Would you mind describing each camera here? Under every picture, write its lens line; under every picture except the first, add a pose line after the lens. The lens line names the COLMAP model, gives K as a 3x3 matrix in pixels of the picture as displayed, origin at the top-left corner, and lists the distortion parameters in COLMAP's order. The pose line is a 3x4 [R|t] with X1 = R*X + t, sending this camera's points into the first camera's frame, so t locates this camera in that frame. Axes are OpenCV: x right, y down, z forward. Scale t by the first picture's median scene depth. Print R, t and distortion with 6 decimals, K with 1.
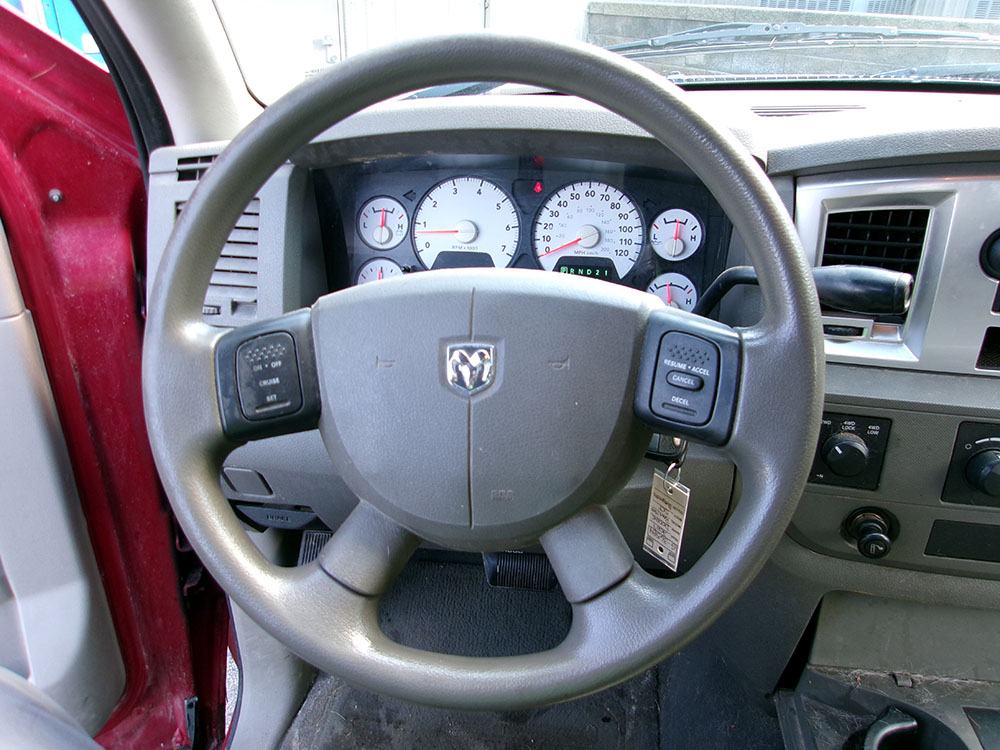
lens RADIAL K [[782.7, 0, 500.1], [0, 782.7, 379.3], [0, 0, 1]] dist [-0.010250, 0.004409]
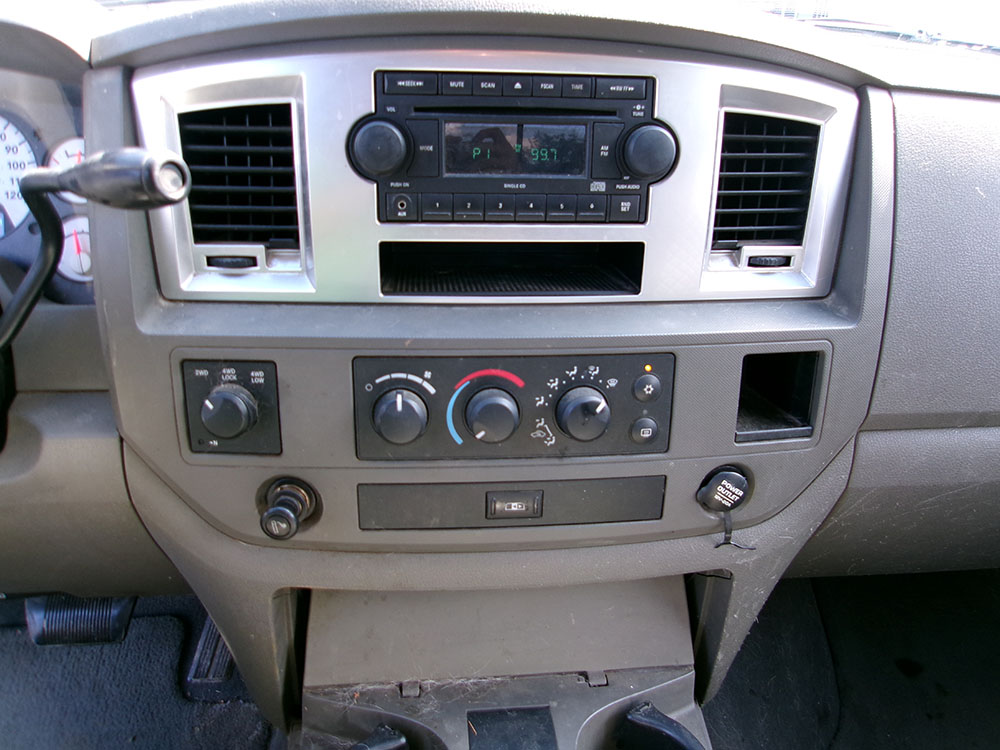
lens RADIAL K [[782.7, 0, 500.1], [0, 782.7, 379.3], [0, 0, 1]] dist [-0.010250, 0.004409]
pose [[0.976191, -0.068504, 0.205811, 0.541696], [0.081884, 0.994999, -0.057201, 0.129973], [-0.200863, 0.072692, 0.976919, 0.161932]]
